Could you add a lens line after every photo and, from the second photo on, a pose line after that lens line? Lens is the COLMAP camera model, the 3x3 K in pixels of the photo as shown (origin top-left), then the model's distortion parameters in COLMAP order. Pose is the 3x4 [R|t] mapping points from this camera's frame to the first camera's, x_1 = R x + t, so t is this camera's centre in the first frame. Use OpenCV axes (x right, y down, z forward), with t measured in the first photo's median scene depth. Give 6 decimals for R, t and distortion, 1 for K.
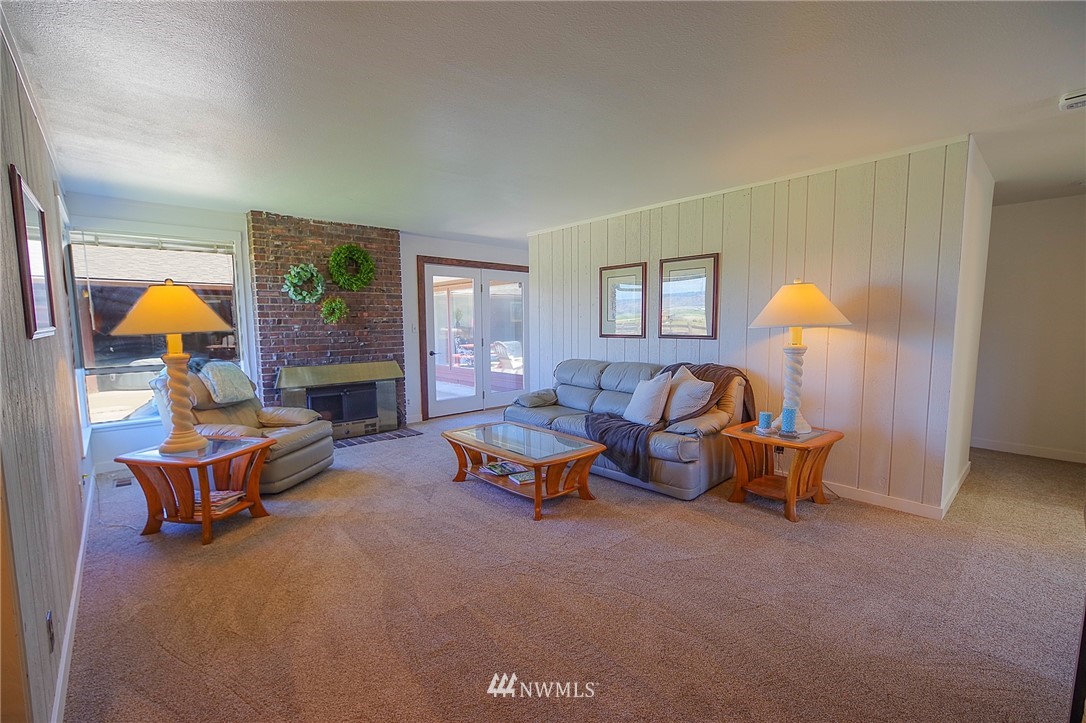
lens RADIAL K [[470.9, 0, 544.5], [0, 470.9, 363.6], [0, 0, 1]] dist [0.001550, 0.000414]
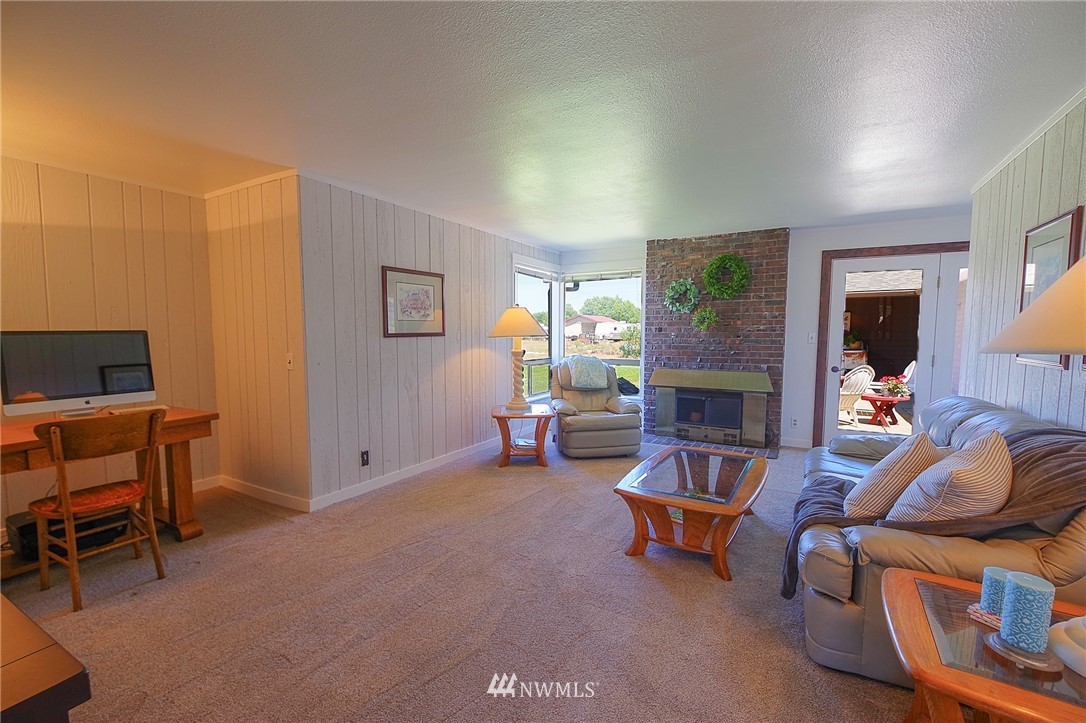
lens RADIAL K [[470.9, 0, 543.2], [0, 470.9, 365.7], [0, 0, 1]] dist [0.001550, 0.000414]
pose [[0.307734, 0.078724, -0.948210, 0.457993], [-0.086262, 0.994776, 0.054595, -0.035837], [0.947554, 0.064994, 0.312917, 0.332793]]
